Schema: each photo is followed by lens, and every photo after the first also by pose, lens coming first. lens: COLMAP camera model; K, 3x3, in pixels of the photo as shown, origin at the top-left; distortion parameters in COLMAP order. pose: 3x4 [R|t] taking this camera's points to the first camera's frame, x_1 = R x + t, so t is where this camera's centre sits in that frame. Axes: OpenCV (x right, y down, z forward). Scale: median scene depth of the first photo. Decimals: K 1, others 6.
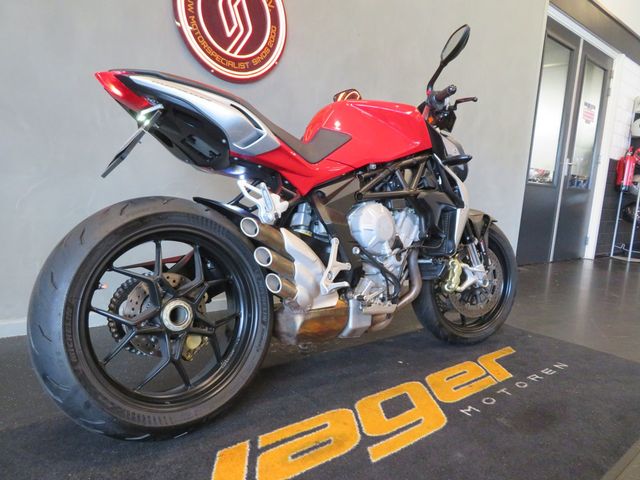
lens RADIAL K [[459.4, 0, 319.0], [0, 459.4, 239.3], [0, 0, 1]] dist [-0.012139, 0.009152]
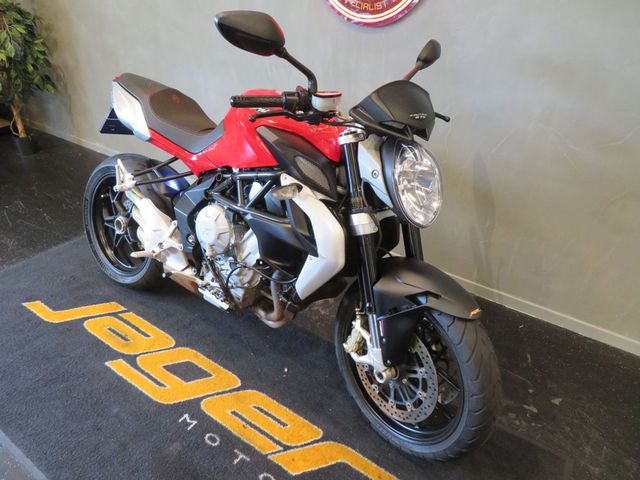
lens RADIAL K [[459.4, 0, 318.4], [0, 459.4, 240.6], [0, 0, 1]] dist [-0.012139, 0.009152]
pose [[0.249107, 0.423451, -0.870997, 1.135459], [-0.135896, 0.905733, 0.401472, -0.463859], [0.958894, 0.018356, 0.283170, 0.971559]]
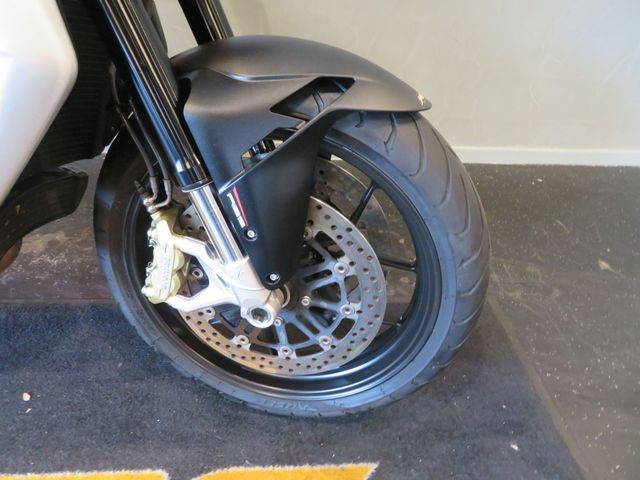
lens RADIAL K [[459.4, 0, 317.7], [0, 459.4, 242.0], [0, 0, 1]] dist [-0.012139, 0.009152]
pose [[0.805897, 0.348244, -0.478807, 0.704643], [-0.079605, 0.865111, 0.495224, -0.137310], [0.586680, -0.360984, 0.724912, 1.106816]]
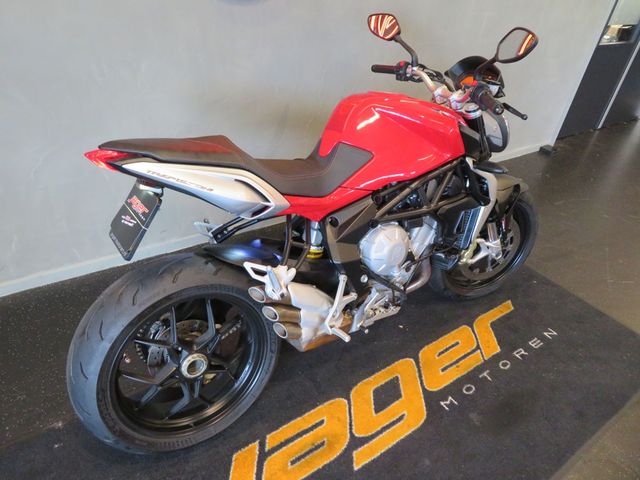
lens RADIAL K [[459.4, 0, 320.0], [0, 459.4, 240.0], [0, 0, 1]] dist [-0.012139, 0.009152]
pose [[0.995779, 0.078670, -0.047285, 0.024439], [-0.048380, 0.887651, 0.457969, -0.509911], [0.078001, -0.453748, 0.887710, 0.123579]]
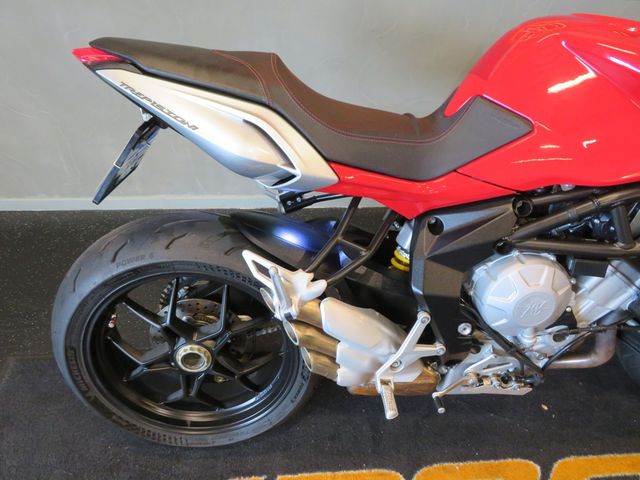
lens RADIAL K [[459.4, 0, 314.6], [0, 459.4, 240.6], [0, 0, 1]] dist [-0.012139, 0.009152]
pose [[0.803671, 0.354225, -0.478161, 0.170288], [-0.043895, 0.836631, 0.546006, -0.402236], [0.593453, -0.417820, 0.687925, 0.496789]]
